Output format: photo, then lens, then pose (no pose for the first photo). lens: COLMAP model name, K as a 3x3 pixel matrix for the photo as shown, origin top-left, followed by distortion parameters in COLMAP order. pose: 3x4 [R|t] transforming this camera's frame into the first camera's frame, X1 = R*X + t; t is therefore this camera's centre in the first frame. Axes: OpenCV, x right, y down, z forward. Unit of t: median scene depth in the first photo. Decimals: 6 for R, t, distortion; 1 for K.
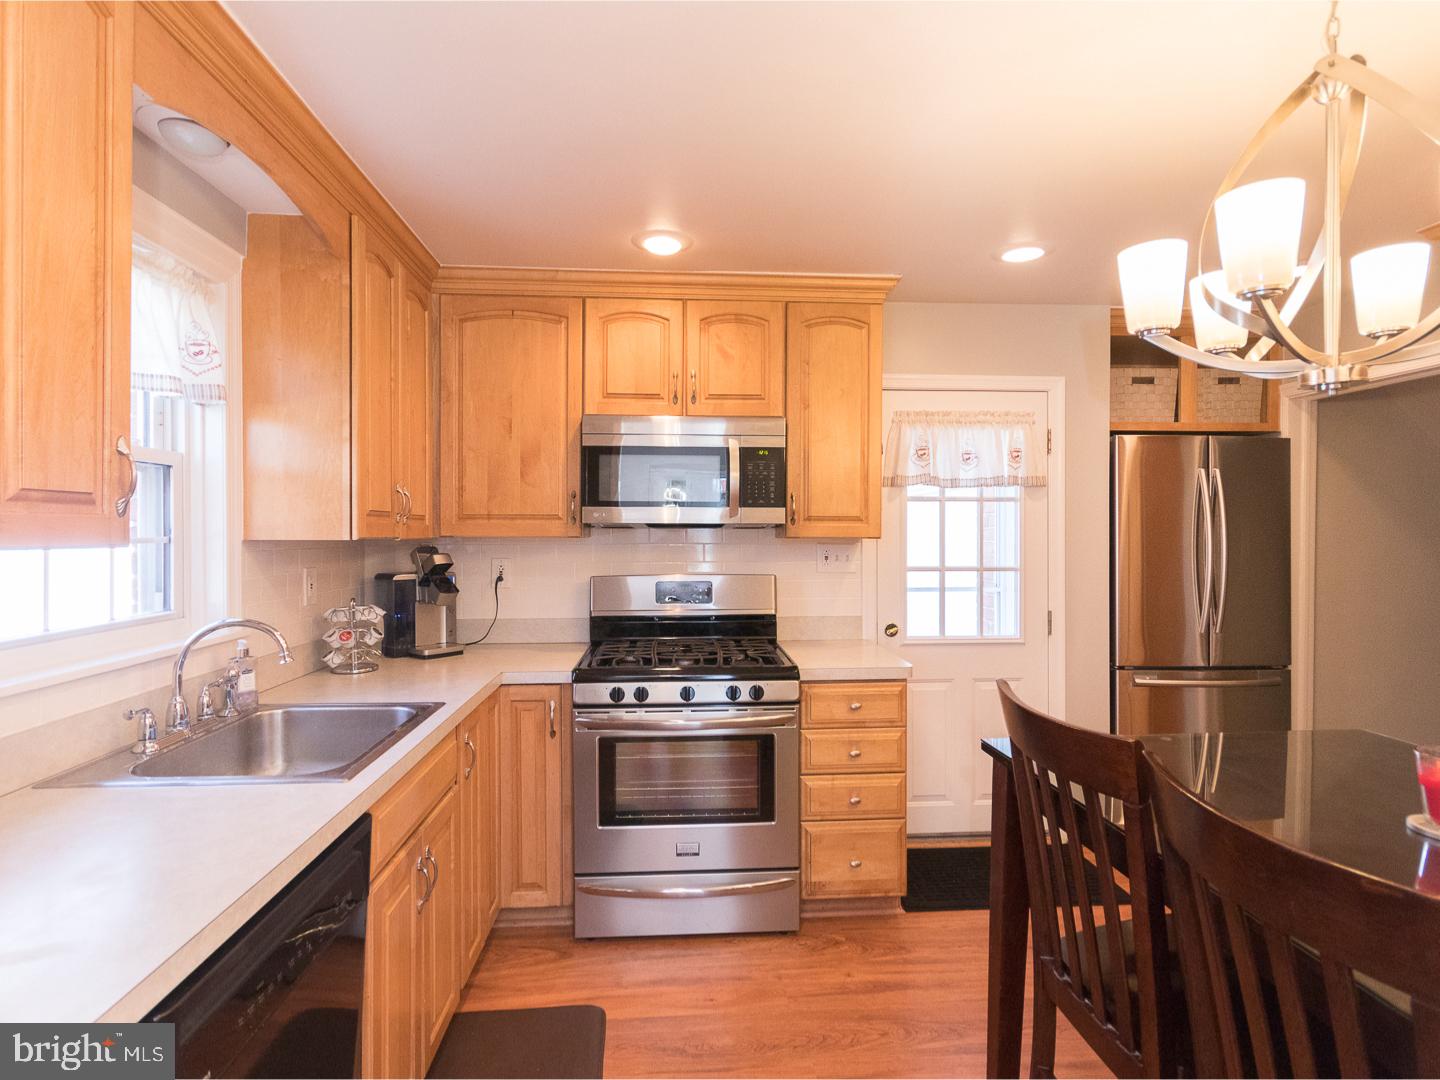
lens RADIAL K [[765.7, 0, 724.6], [0, 765.7, 537.7], [0, 0, 1]] dist [0.009469, 0.000502]
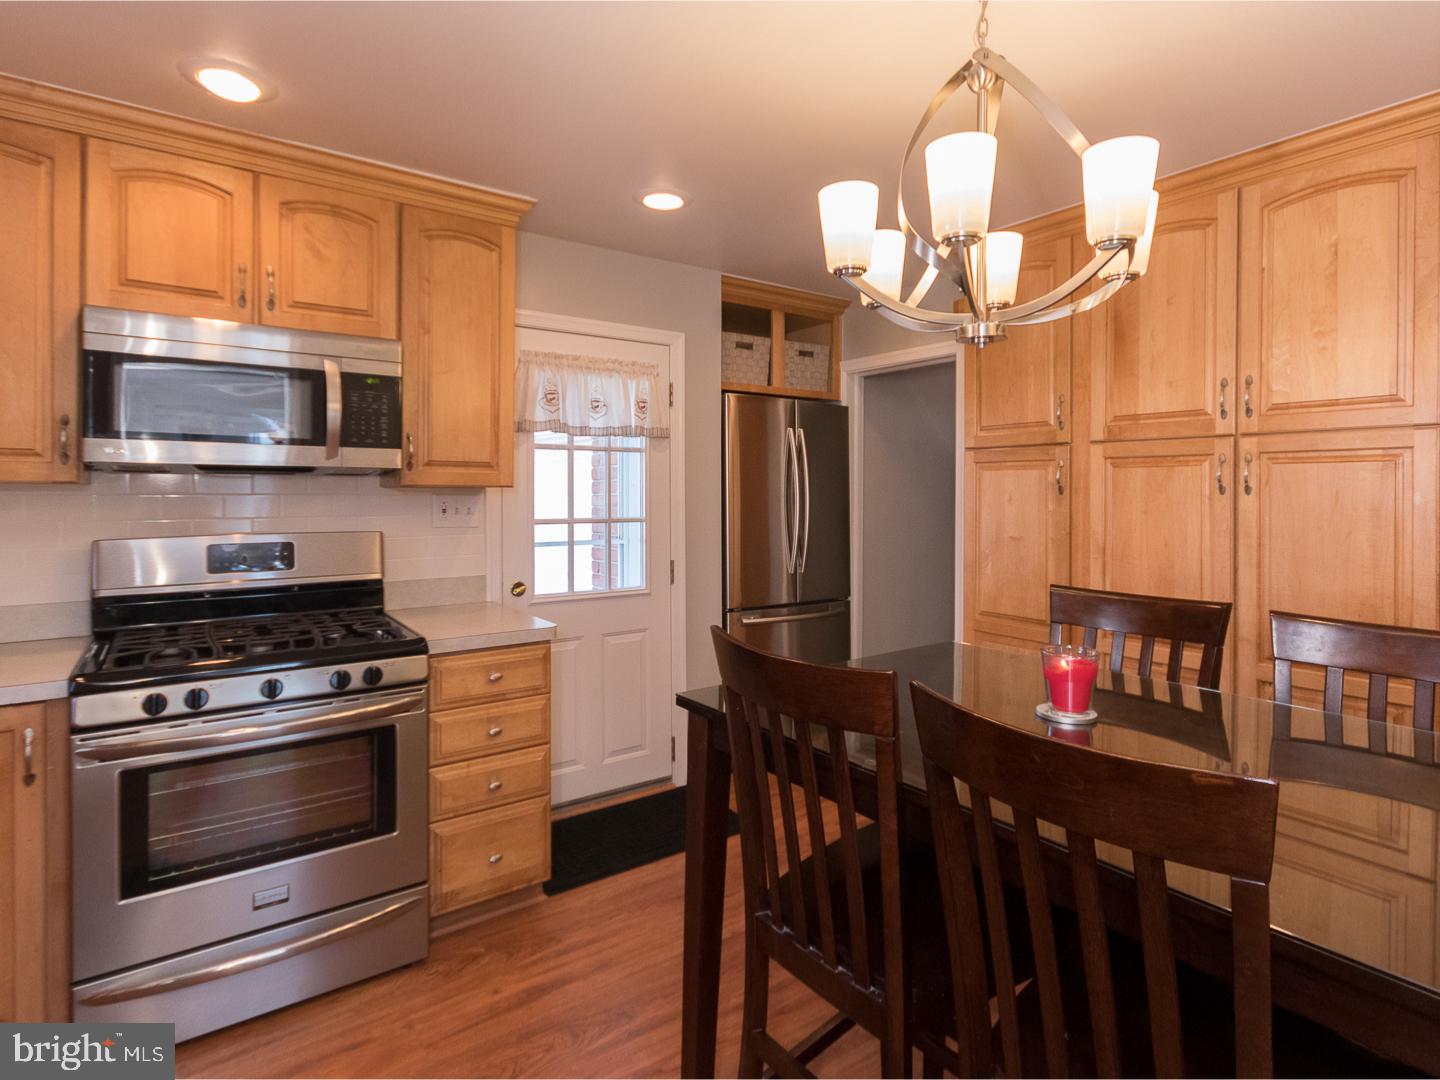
lens RADIAL K [[765.7, 0, 734.0], [0, 765.7, 493.7], [0, 0, 1]] dist [0.009469, 0.000502]
pose [[0.847533, 0.000043, 0.530742, -0.056184], [0.004596, 0.999962, -0.007420, 0.016834], [-0.530722, 0.008728, 0.847501, 0.102239]]
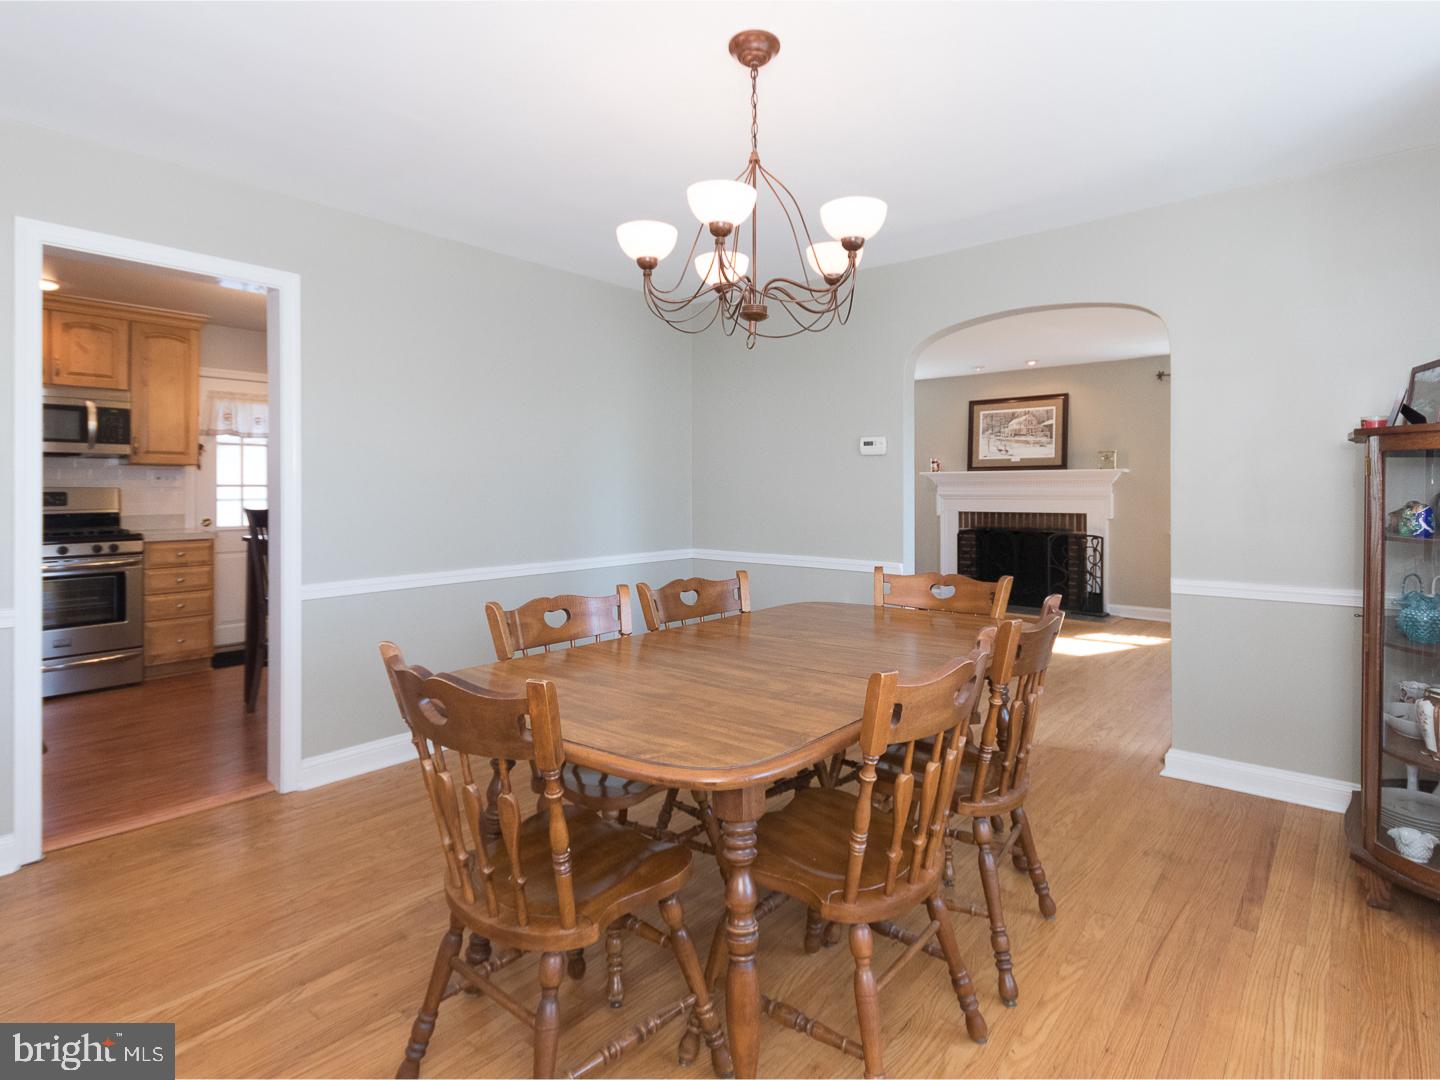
lens RADIAL K [[765.7, 0, 700.2], [0, 765.7, 484.4], [0, 0, 1]] dist [0.009469, 0.000502]
pose [[0.718059, 0.002539, 0.695977, -0.195089], [0.009628, 0.999861, -0.013580, 0.081238], [-0.695915, 0.016452, 0.717935, -1.060662]]
